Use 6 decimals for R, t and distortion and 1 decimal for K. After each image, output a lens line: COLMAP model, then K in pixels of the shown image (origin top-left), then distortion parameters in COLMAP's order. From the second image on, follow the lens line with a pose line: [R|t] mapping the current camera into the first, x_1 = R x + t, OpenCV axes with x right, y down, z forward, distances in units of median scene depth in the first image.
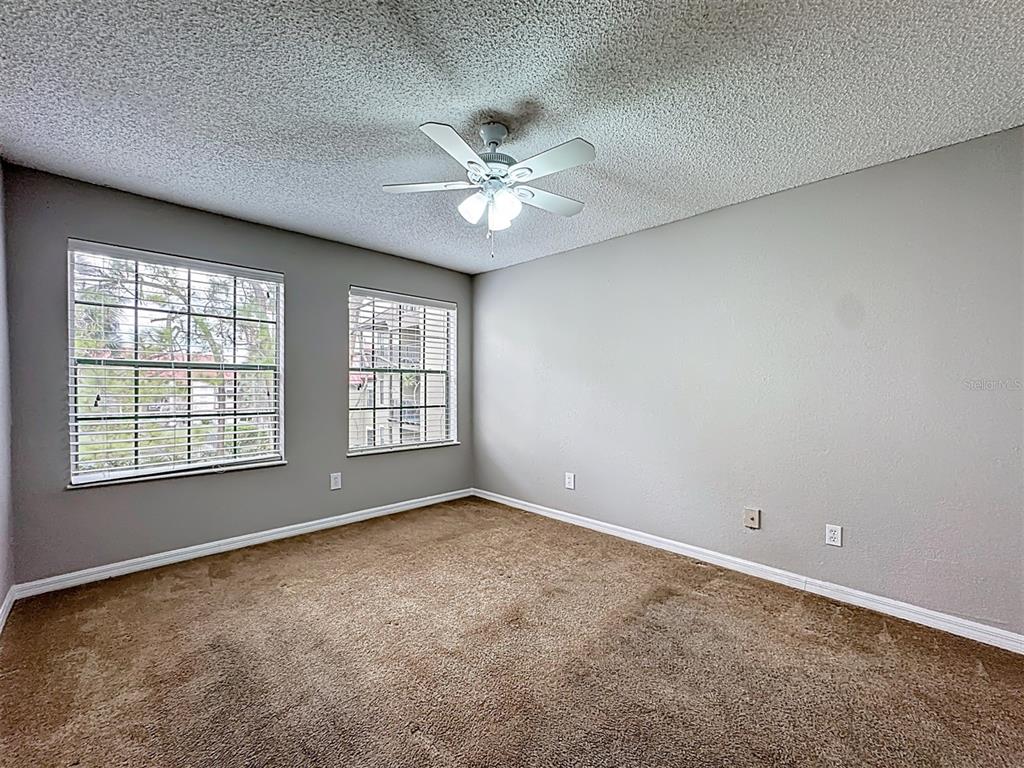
lens RADIAL K [[417.1, 0, 510.0], [0, 417.1, 385.5], [0, 0, 1]] dist [-0.039321, 0.016359]
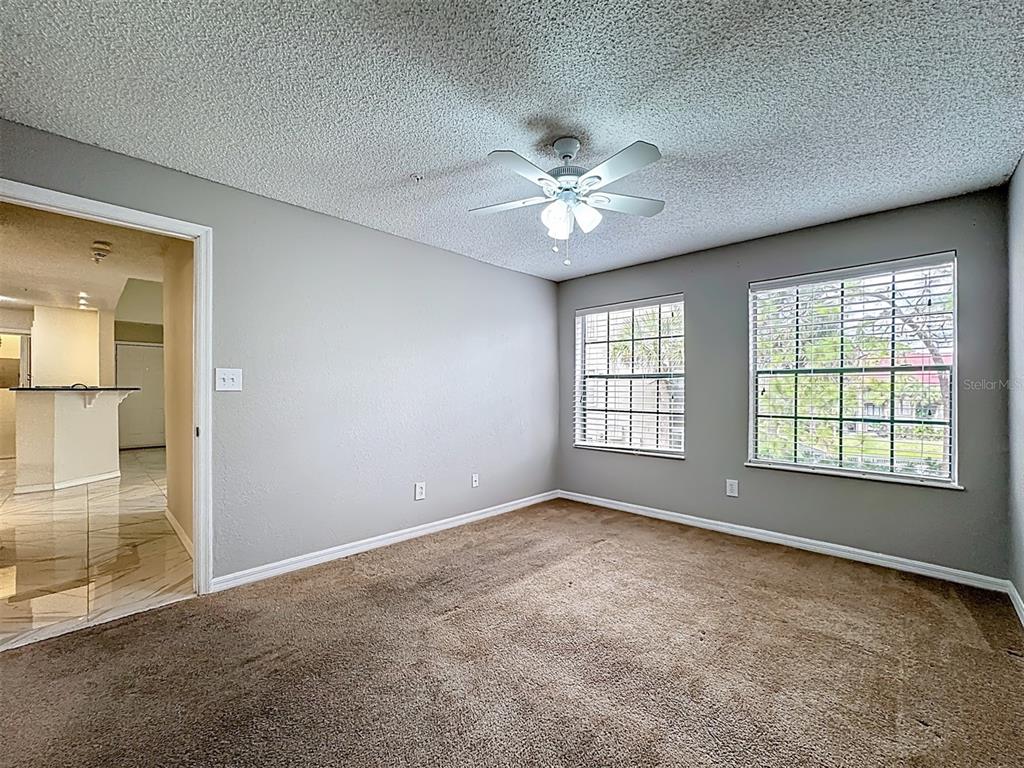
lens RADIAL K [[417.1, 0, 510.0], [0, 417.1, 385.5], [0, 0, 1]] dist [-0.039321, 0.016359]
pose [[0.034182, -0.015435, -0.999296, 0.582621], [-0.000879, 0.999880, -0.015474, 0.005553], [0.999415, 0.001407, 0.034164, 0.480708]]
